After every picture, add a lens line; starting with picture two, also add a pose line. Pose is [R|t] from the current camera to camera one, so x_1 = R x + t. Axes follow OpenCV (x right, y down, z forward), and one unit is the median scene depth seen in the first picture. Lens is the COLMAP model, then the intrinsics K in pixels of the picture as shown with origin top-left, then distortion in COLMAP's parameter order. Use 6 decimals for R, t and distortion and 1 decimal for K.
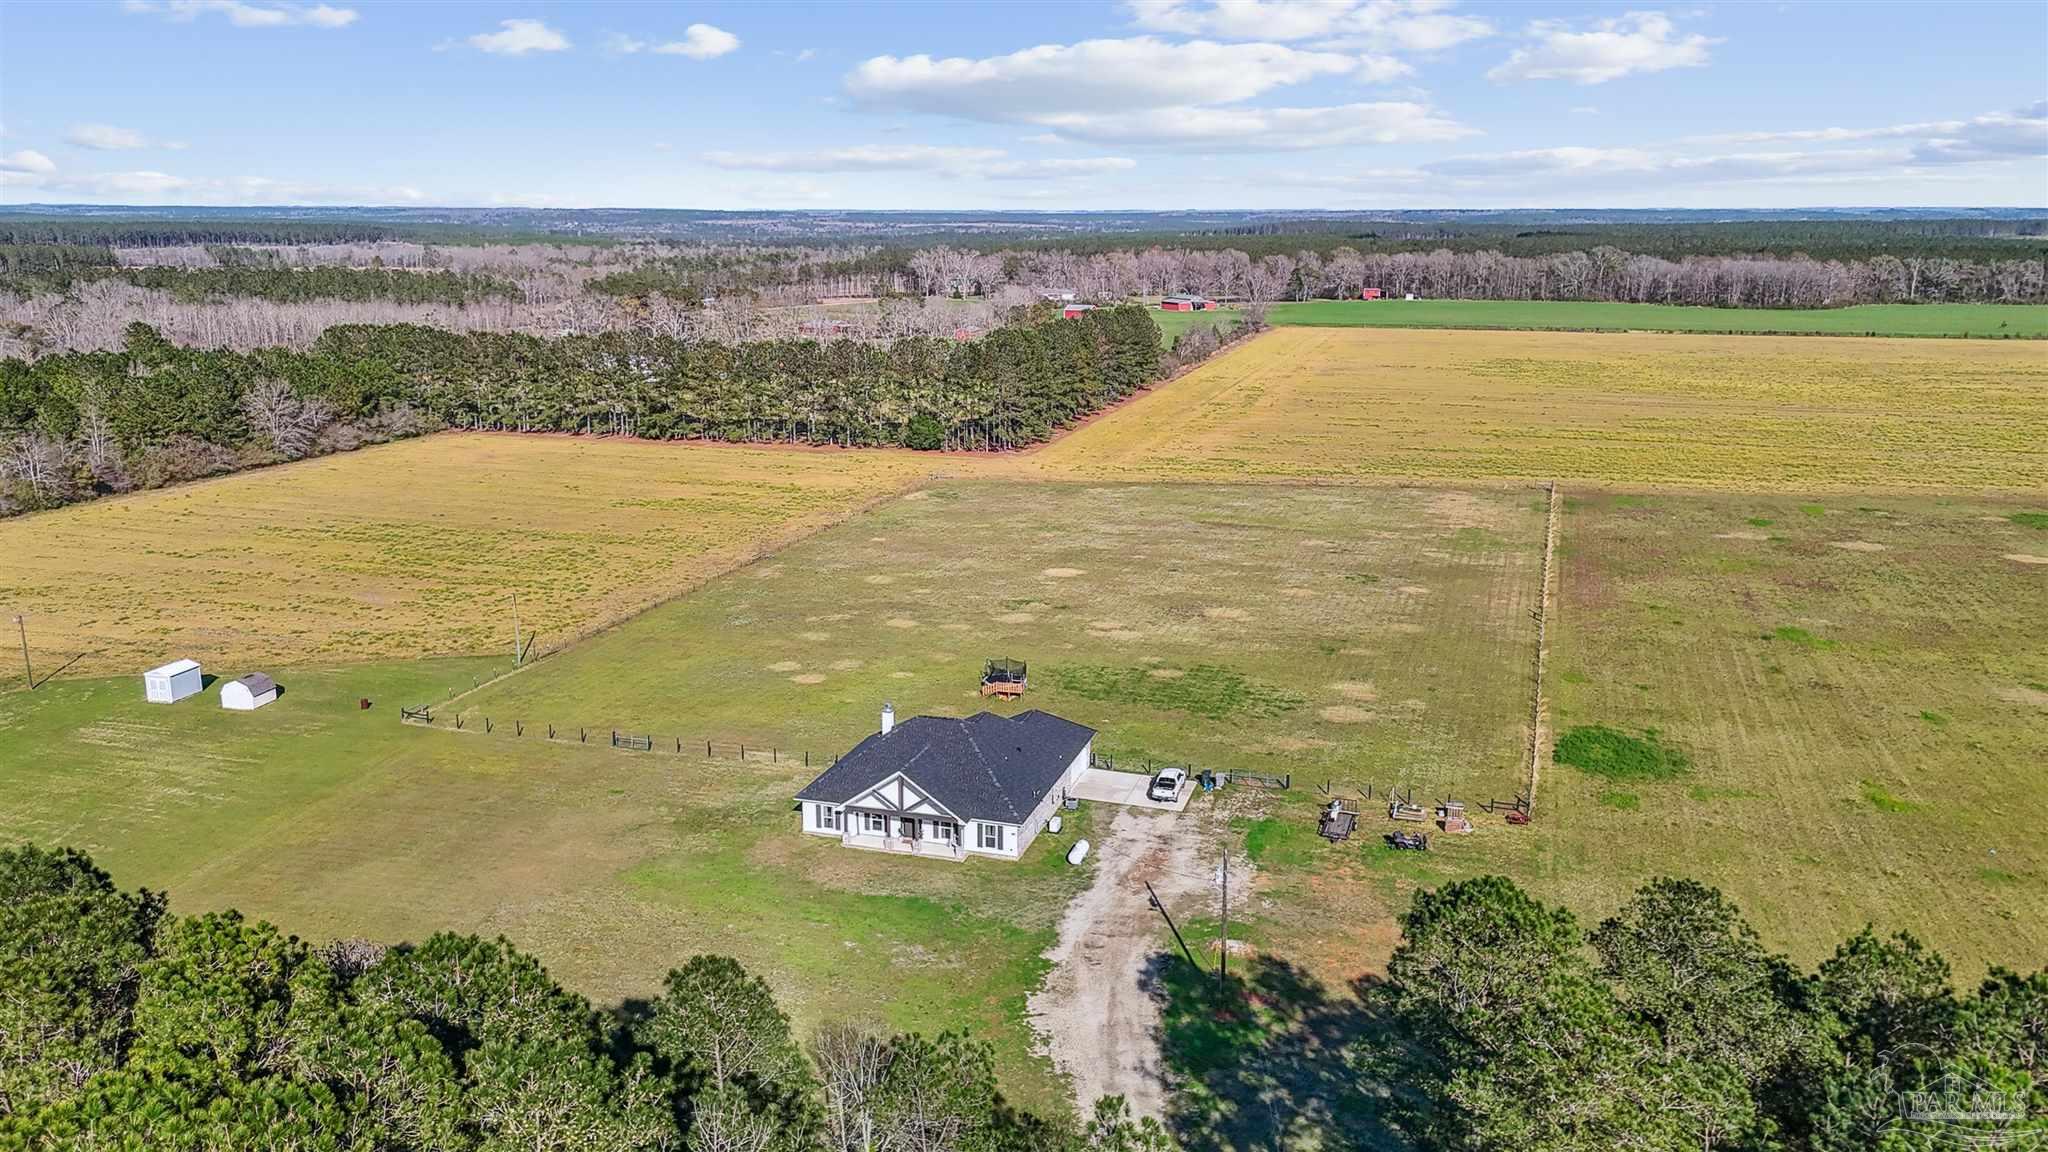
lens RADIAL K [[1517.5, 0, 1033.3], [0, 1517.5, 568.0], [0, 0, 1]] dist [0.075295, -0.091567]
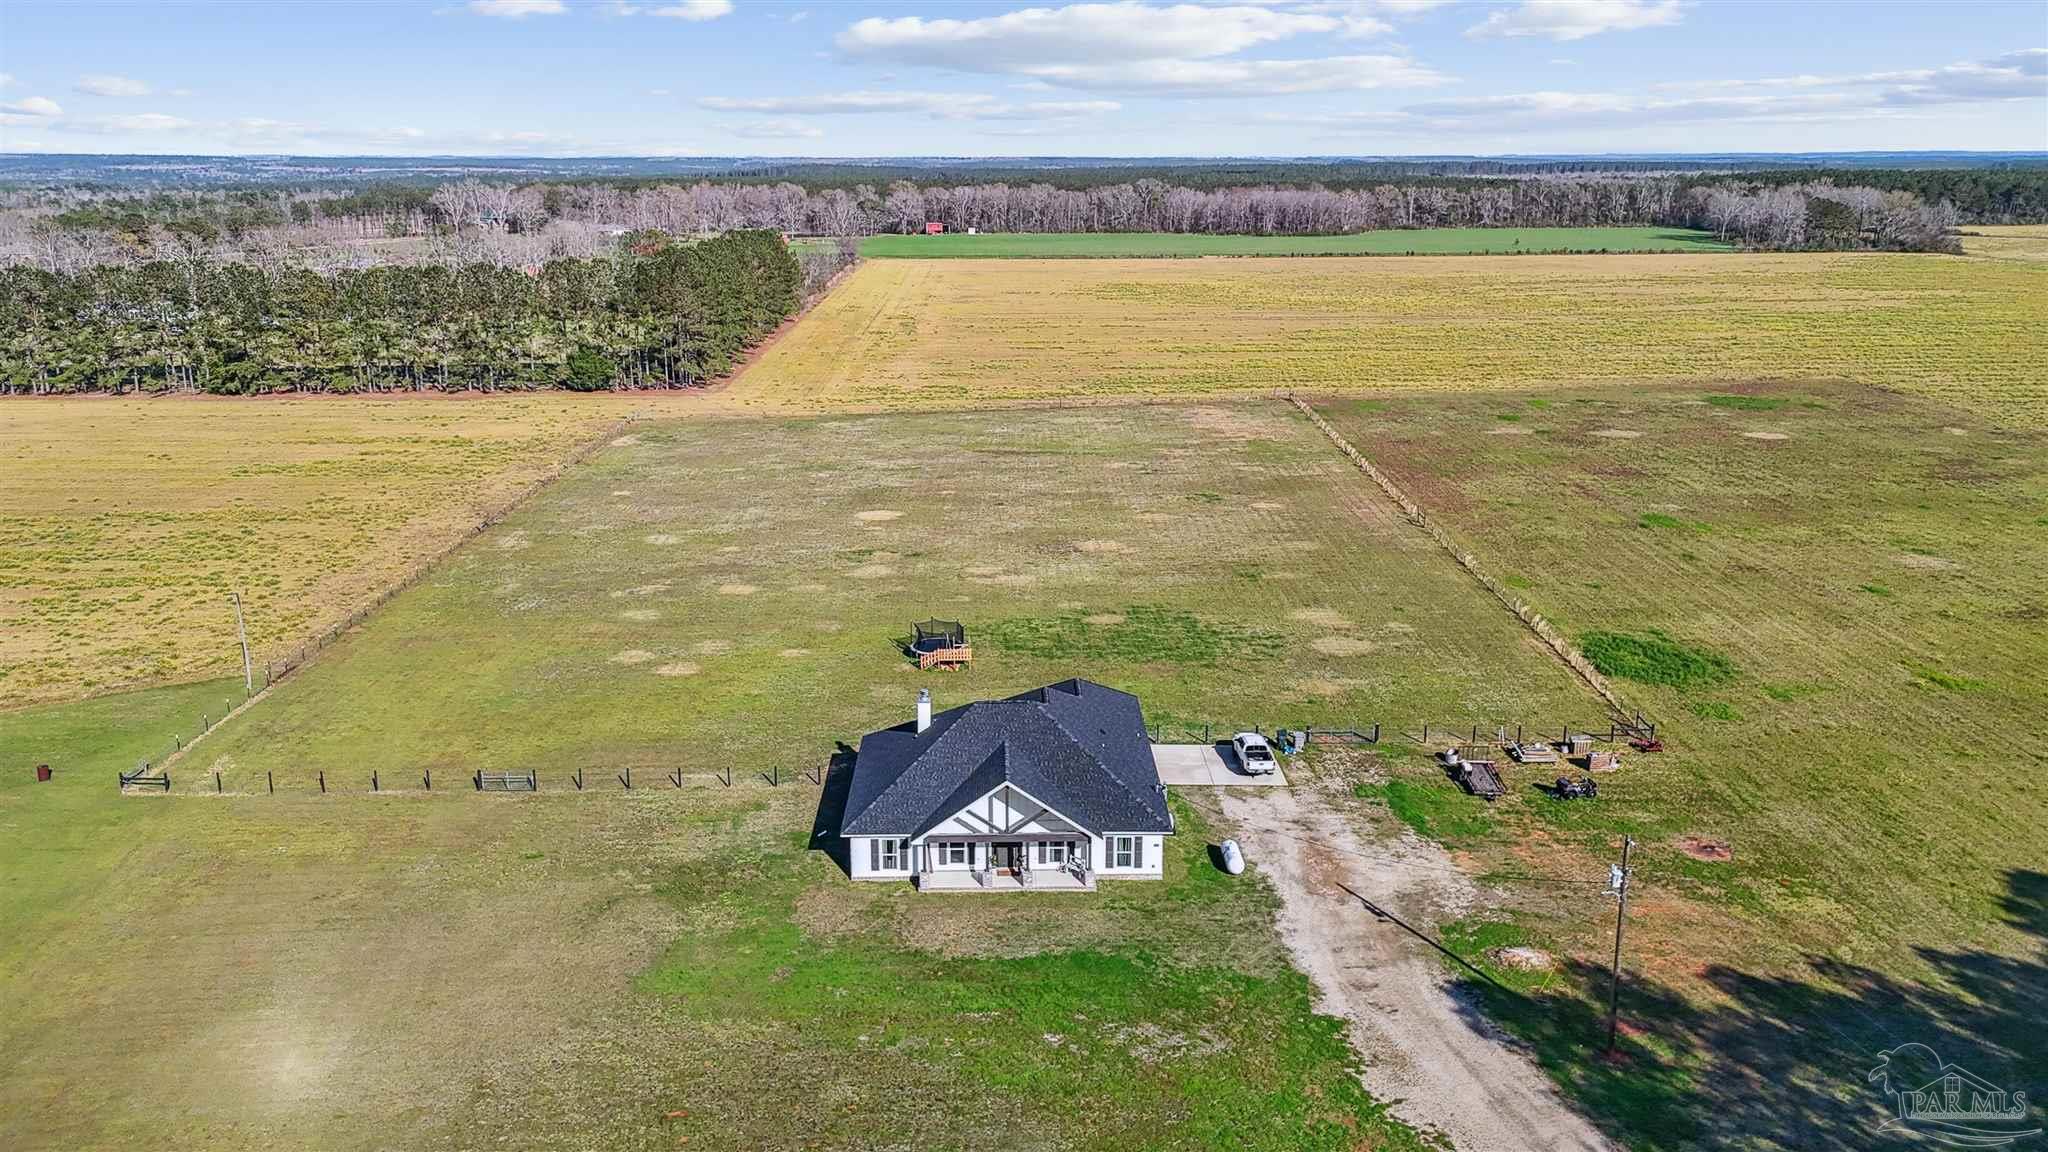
lens RADIAL K [[1517.5, 0, 1033.3], [0, 1517.5, 568.0], [0, 0, 1]] dist [0.075295, -0.091567]
pose [[0.952136, -0.082901, 0.294218, -0.133936], [0.072494, 0.996302, 0.046125, -0.000564], [-0.296954, -0.022589, 0.954625, 0.142921]]
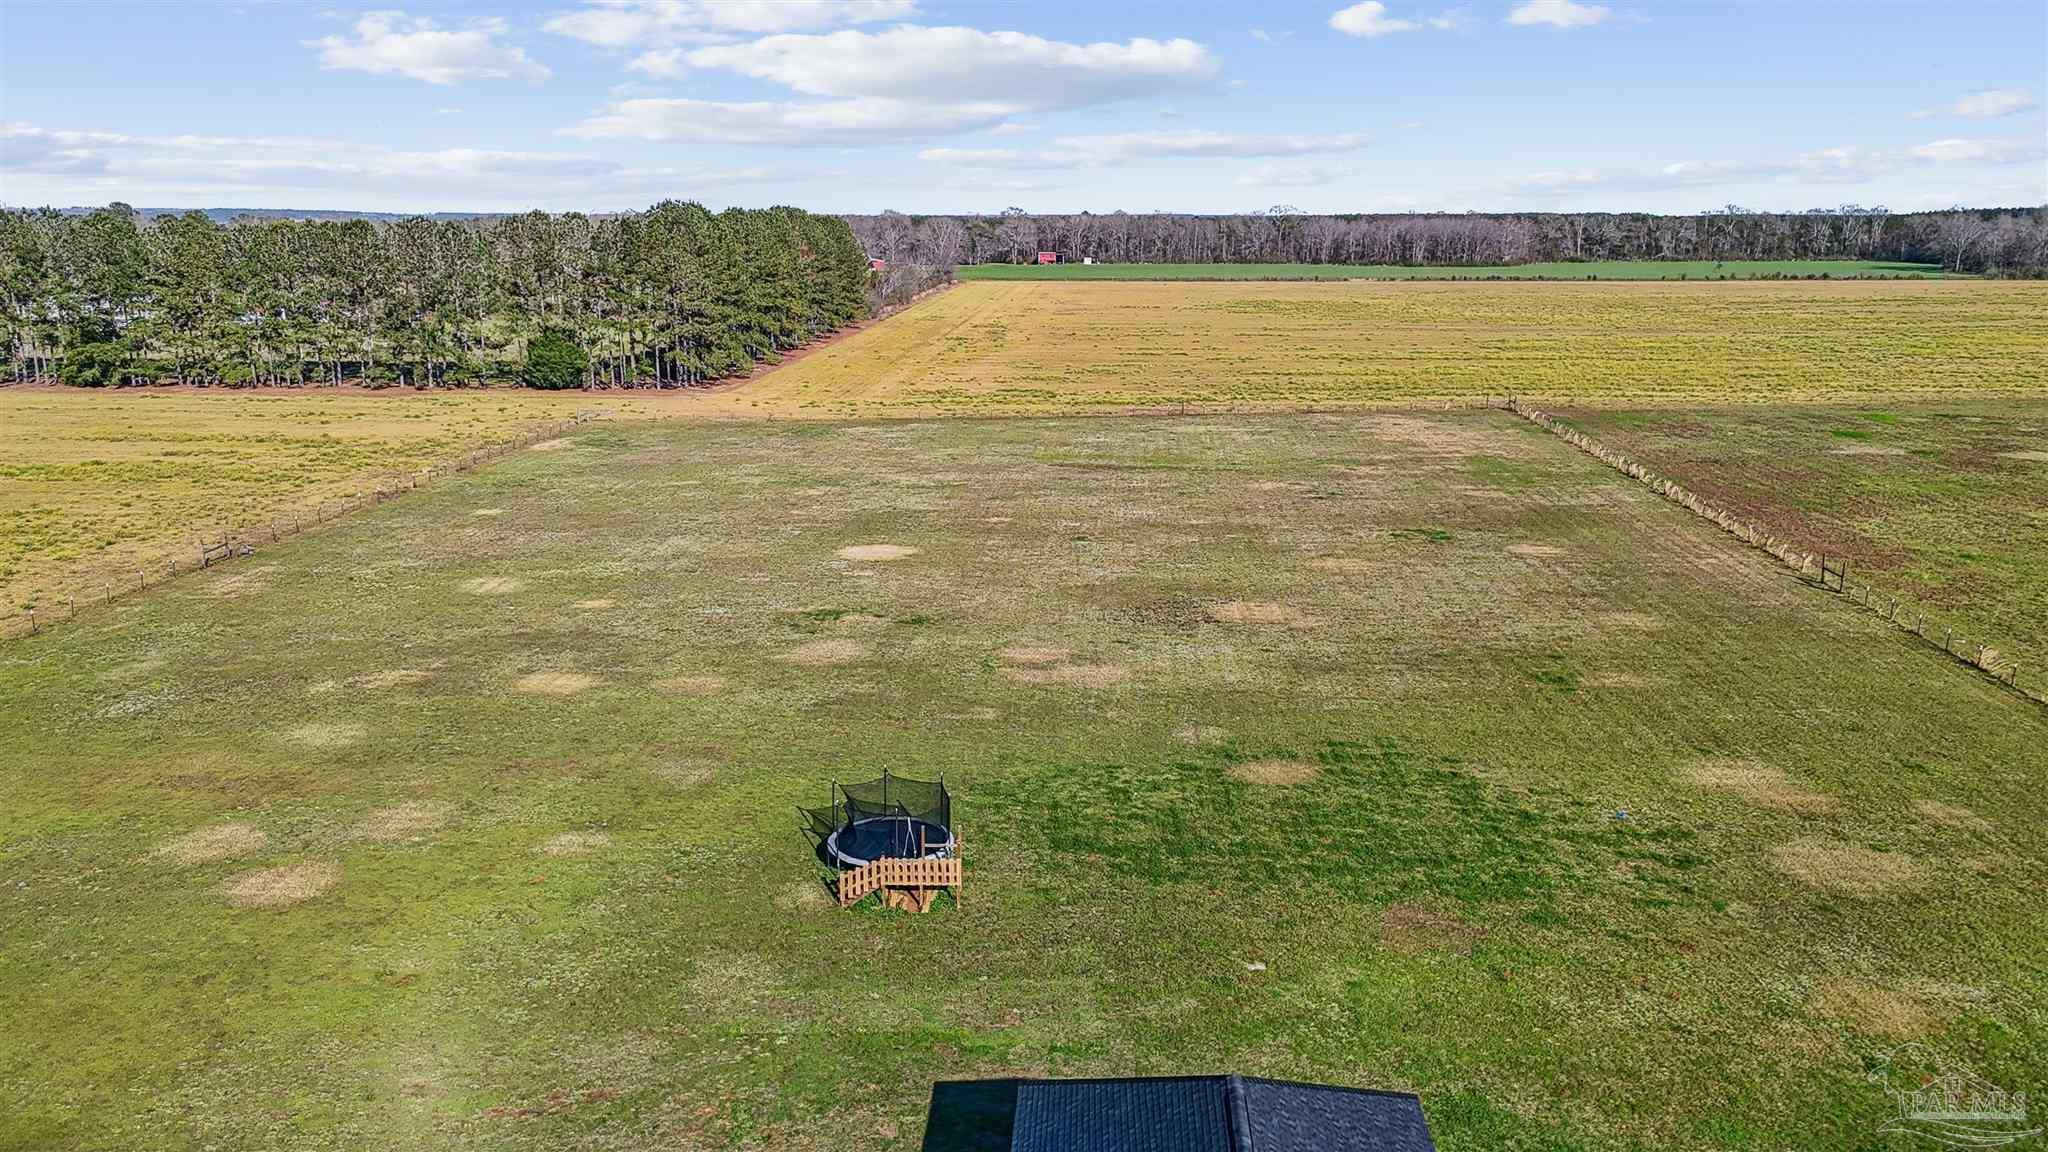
lens RADIAL K [[1567.4, 0, 1027.6], [0, 1567.4, 580.4], [0, 0, 1]] dist [0.070668, -0.072950]
pose [[0.973590, -0.053804, 0.221874, -0.042438], [0.052496, 0.998551, 0.011794, 0.007800], [-0.222187, 0.000165, 0.975004, 0.423003]]
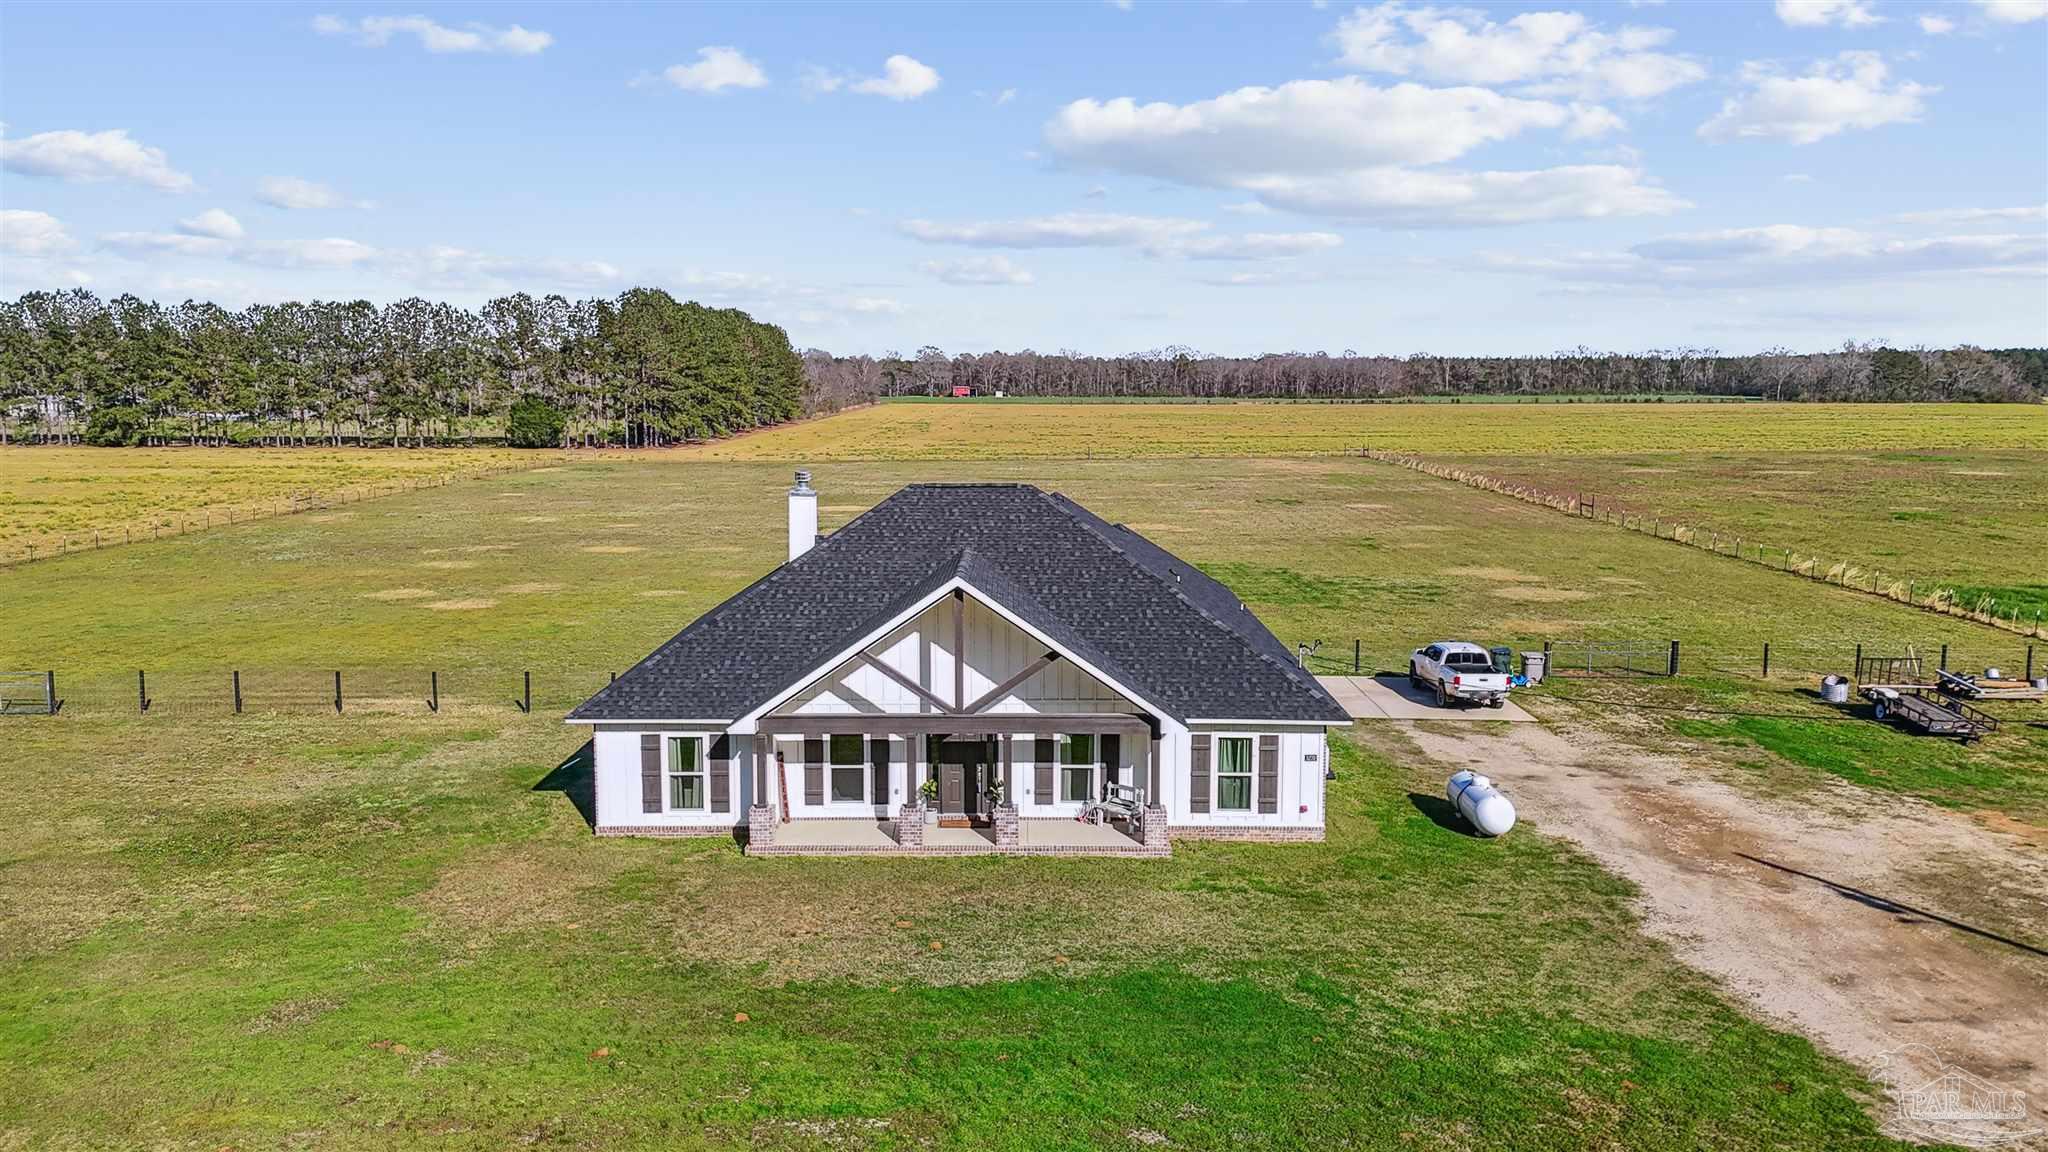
lens RADIAL K [[1517.5, 0, 1033.3], [0, 1517.5, 568.0], [0, 0, 1]] dist [0.075295, -0.091567]
pose [[0.957928, -0.039209, 0.284319, -0.075731], [0.064756, 0.994607, -0.081014, 0.074894], [-0.279609, 0.096016, 0.955301, 0.334900]]
